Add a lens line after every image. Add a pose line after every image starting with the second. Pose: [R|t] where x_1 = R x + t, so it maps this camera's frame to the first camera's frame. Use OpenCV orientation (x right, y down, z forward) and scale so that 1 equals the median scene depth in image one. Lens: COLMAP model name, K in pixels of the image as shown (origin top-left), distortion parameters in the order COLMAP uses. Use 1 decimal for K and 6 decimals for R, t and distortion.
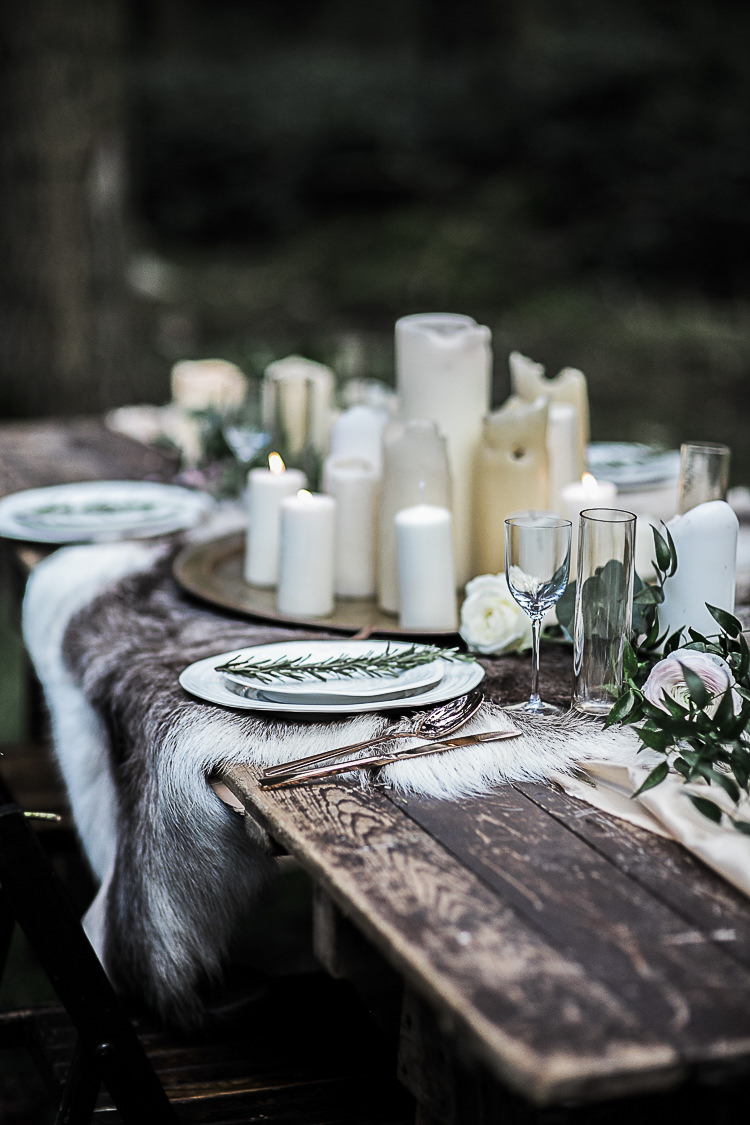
lens RADIAL K [[2692.8, 0, 380.8], [0, 2692.8, 566.8], [0, 0, 1]] dist [-0.171177, 0.000000]
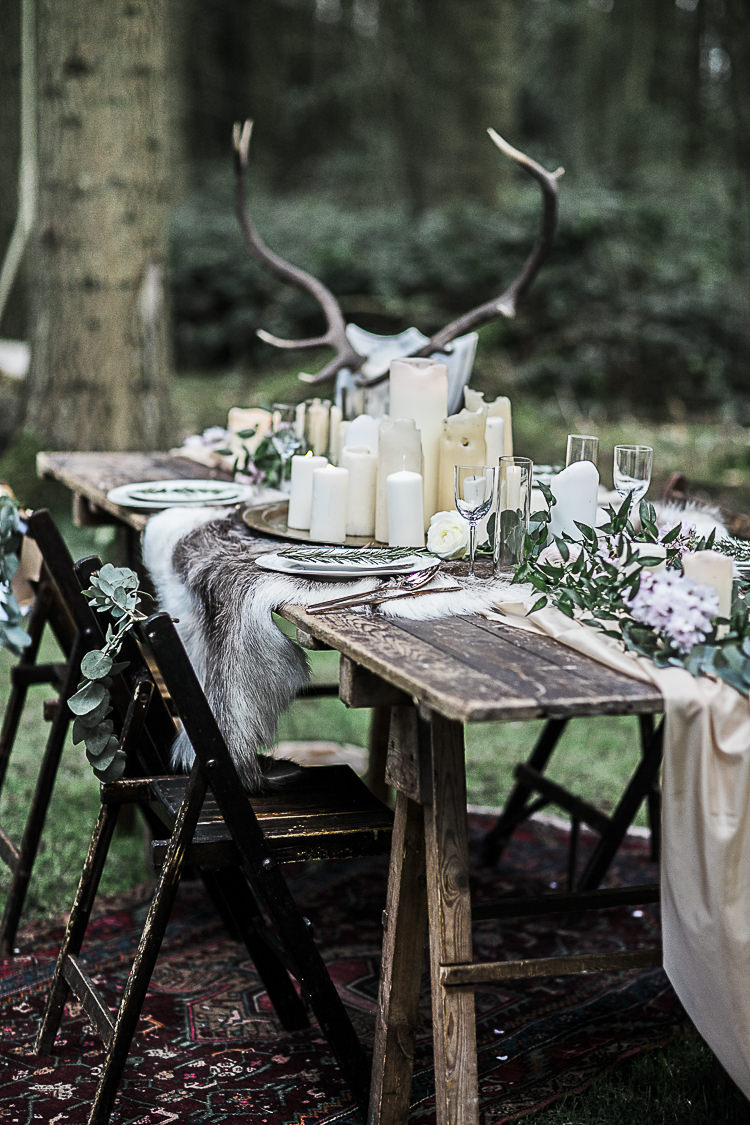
lens RADIAL K [[2692.8, 0, 372.1], [0, 2692.8, 558.2], [0, 0, 1]] dist [-0.171177, 0.000000]
pose [[0.999797, 0.018907, 0.007028, -0.015789], [-0.018429, 0.997860, -0.062743, 0.148275], [-0.008199, 0.062601, 0.998005, -0.666810]]
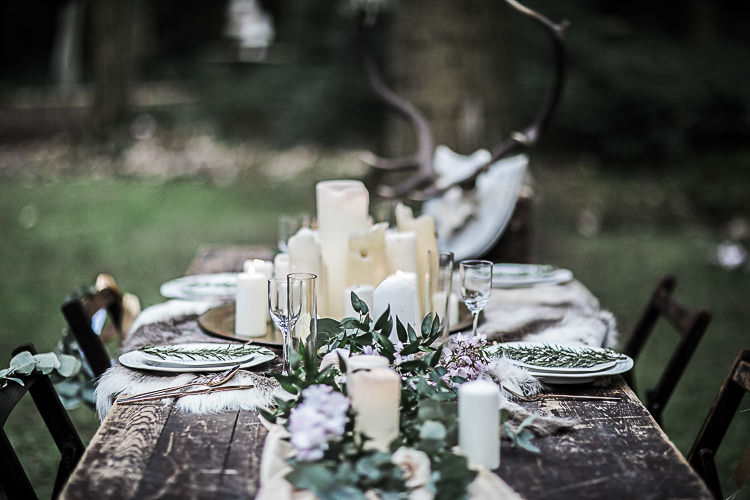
lens RADIAL K [[1795.2, 0, 373.5], [0, 1795.2, 249.8], [0, 0, 1]] dist [-0.171177, 0.000000]
pose [[0.953077, 0.030257, -0.301212, 0.516743], [-0.054211, 0.995967, -0.071487, 0.051219], [0.297834, 0.084462, 0.950874, -0.212683]]
